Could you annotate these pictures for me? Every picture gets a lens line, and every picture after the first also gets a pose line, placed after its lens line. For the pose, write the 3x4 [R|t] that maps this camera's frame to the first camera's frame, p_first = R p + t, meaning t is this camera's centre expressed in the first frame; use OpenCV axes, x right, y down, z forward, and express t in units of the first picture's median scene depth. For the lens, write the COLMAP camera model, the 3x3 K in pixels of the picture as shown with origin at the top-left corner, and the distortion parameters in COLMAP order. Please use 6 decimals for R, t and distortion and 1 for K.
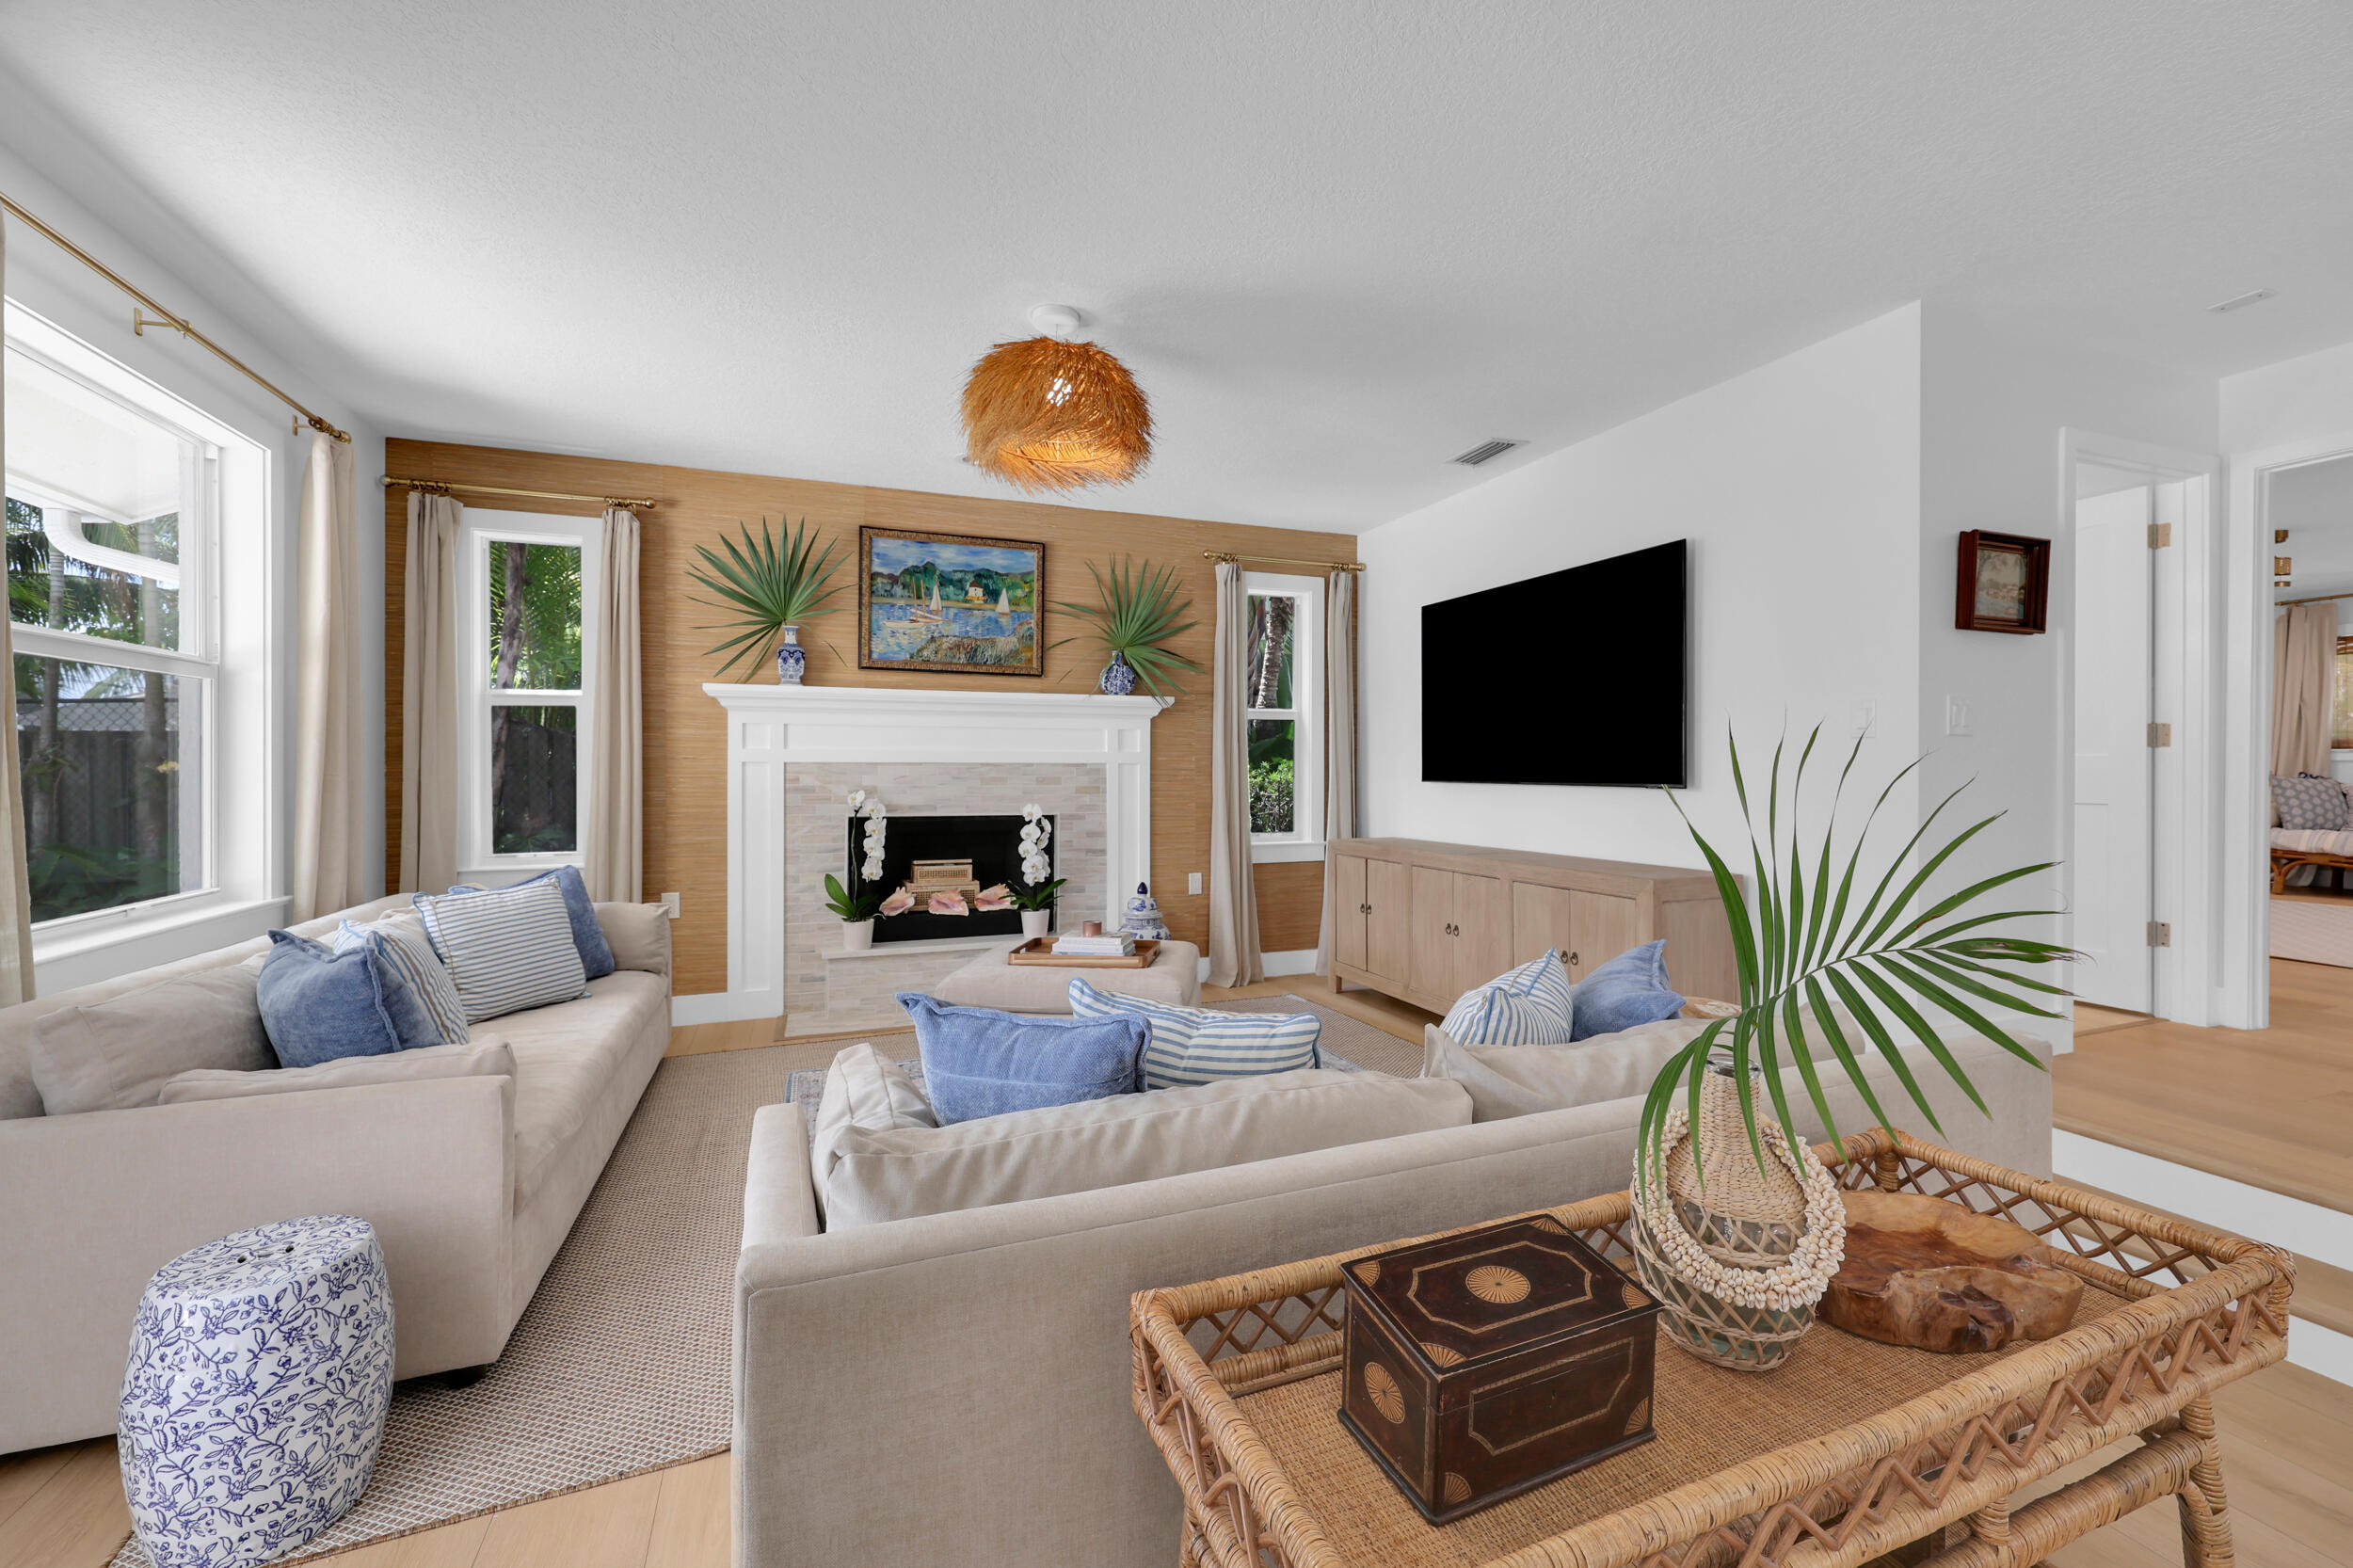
lens RADIAL K [[937.2, 0, 1178.2], [0, 937.2, 772.2], [0, 0, 1]] dist [-0.001360, -0.000017]
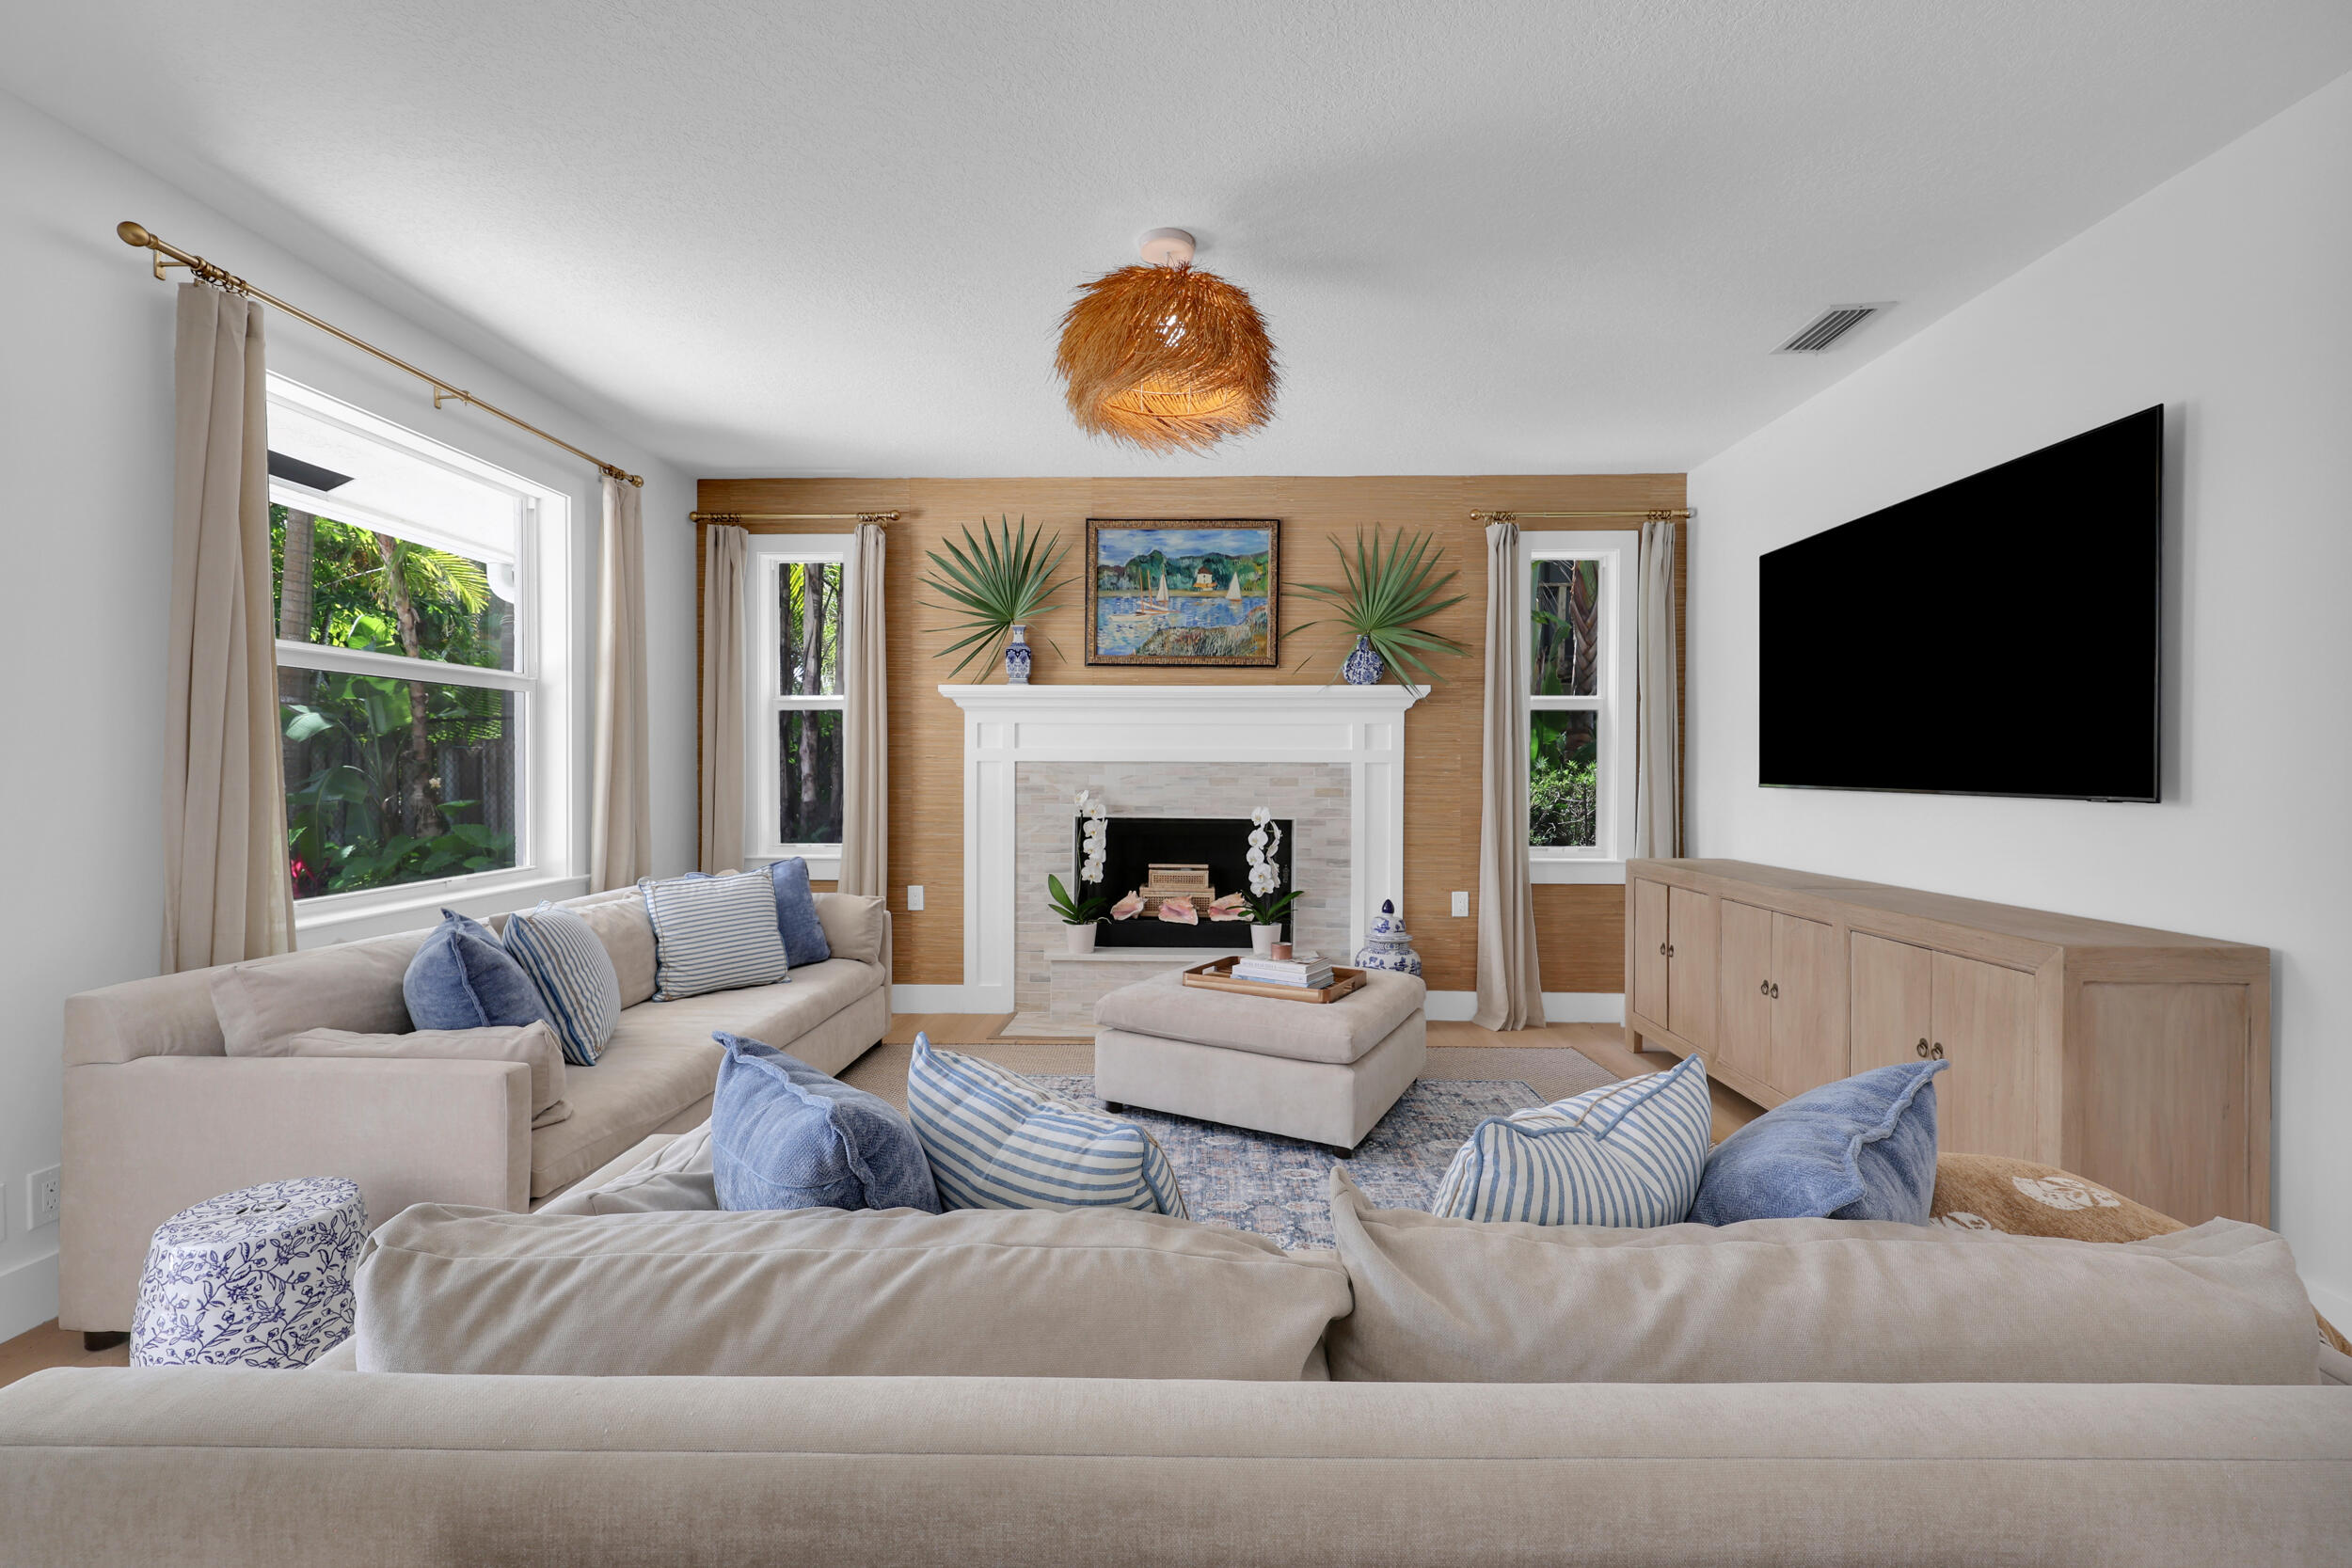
lens RADIAL K [[962.7, 0, 1174.2], [0, 962.7, 778.8], [0, 0, 1]] dist [0.001373, 0.000265]
pose [[0.923864, 0.007067, -0.382656, 0.132816], [-0.004363, 0.999959, 0.007934, -0.000926], [0.382696, -0.005661, 0.923857, 0.110451]]
